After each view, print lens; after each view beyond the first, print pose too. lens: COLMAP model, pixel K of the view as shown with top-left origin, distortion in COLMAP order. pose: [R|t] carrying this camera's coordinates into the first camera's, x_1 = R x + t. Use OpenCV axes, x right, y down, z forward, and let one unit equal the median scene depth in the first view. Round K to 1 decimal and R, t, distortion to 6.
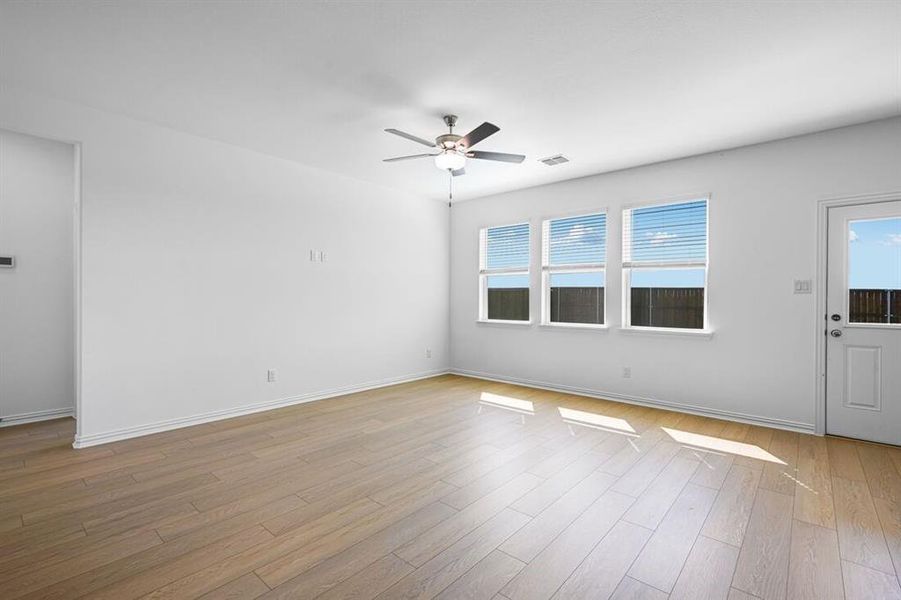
lens RADIAL K [[409.6, 0, 451.4], [0, 409.6, 302.9], [0, 0, 1]] dist [-0.001957, -0.000344]
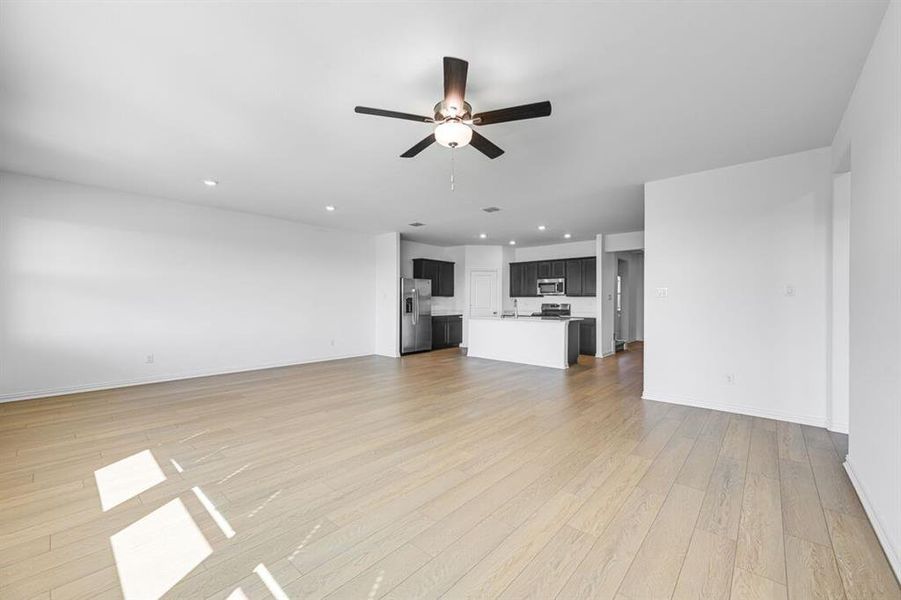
lens RADIAL K [[354.5, 0, 452.8], [0, 354.5, 299.7], [0, 0, 1]] dist [0.000214, -0.000007]
pose [[-0.999968, -0.006527, 0.004692, -0.008742], [-0.006495, 0.999955, 0.006942, -0.020473], [-0.004737, 0.006911, -0.999965, 1.590116]]
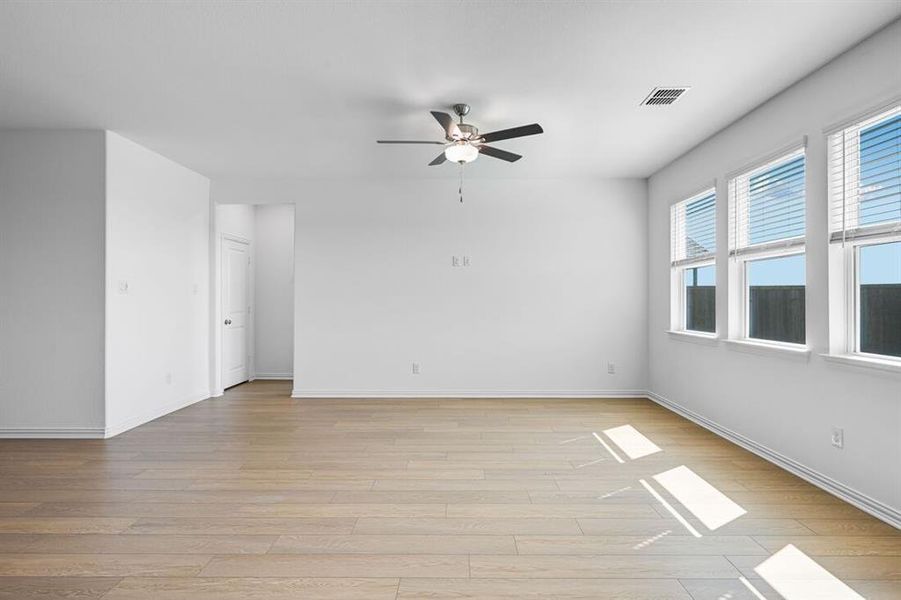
lens RADIAL K [[448.3, 0, 453.3], [0, 448.3, 298.1], [0, 0, 1]] dist [0.002197, 0.000176]
pose [[0.652139, -0.008139, -0.758056, 0.697955], [-0.004502, 0.999883, -0.014609, -0.002754], [0.758086, 0.012939, 0.652026, 0.303300]]
